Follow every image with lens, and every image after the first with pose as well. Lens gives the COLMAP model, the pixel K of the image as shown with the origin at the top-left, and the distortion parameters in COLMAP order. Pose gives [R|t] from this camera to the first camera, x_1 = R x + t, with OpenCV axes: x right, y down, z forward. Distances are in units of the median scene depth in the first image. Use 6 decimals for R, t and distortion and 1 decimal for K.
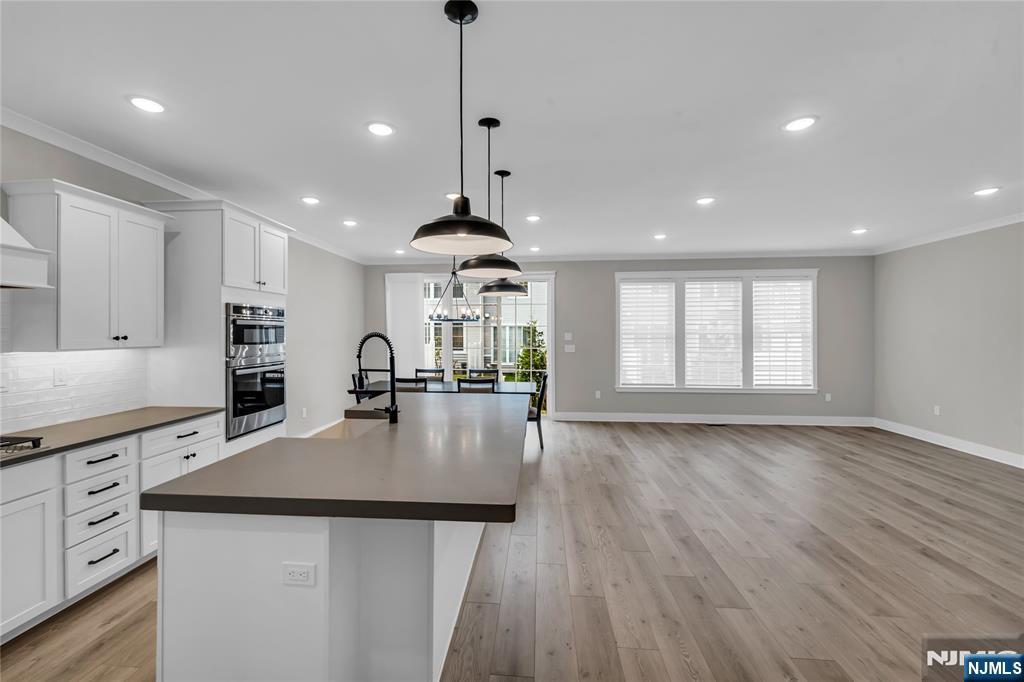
lens RADIAL K [[418.4, 0, 512.0], [0, 418.4, 341.0], [0, 0, 1]] dist [-0.000176, -0.000681]
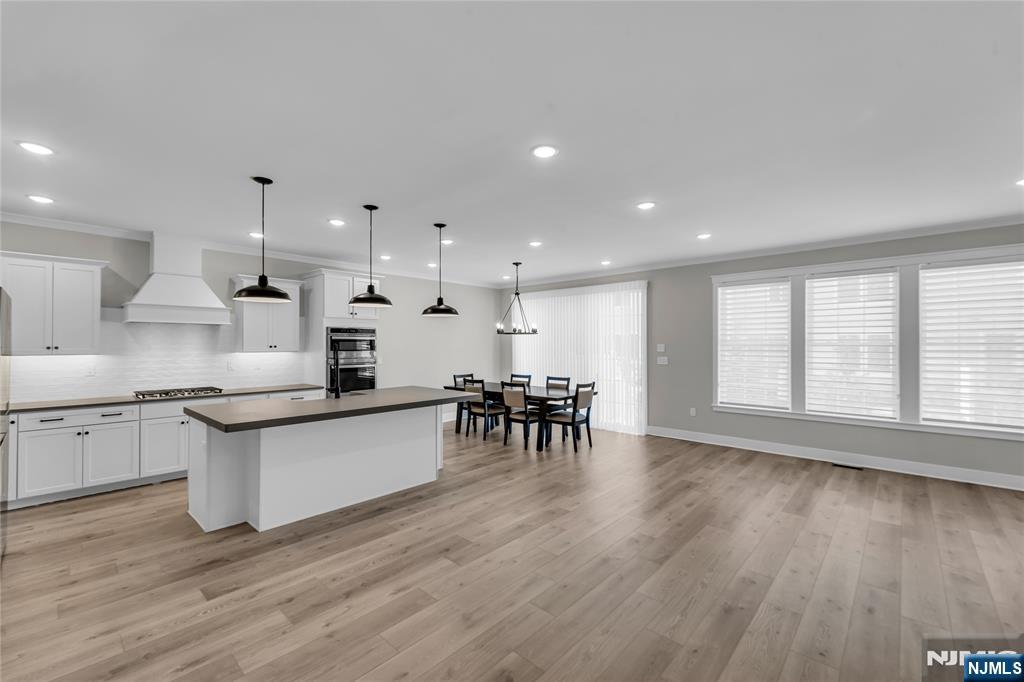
lens RADIAL K [[427.4, 0, 515.2], [0, 427.4, 346.9], [0, 0, 1]] dist [-0.000301, -0.000145]
pose [[0.795819, 0.002151, -0.605531, 0.621793], [-0.011363, 0.999871, -0.011382, 0.002558], [0.605428, 0.015938, 0.795740, 0.034655]]
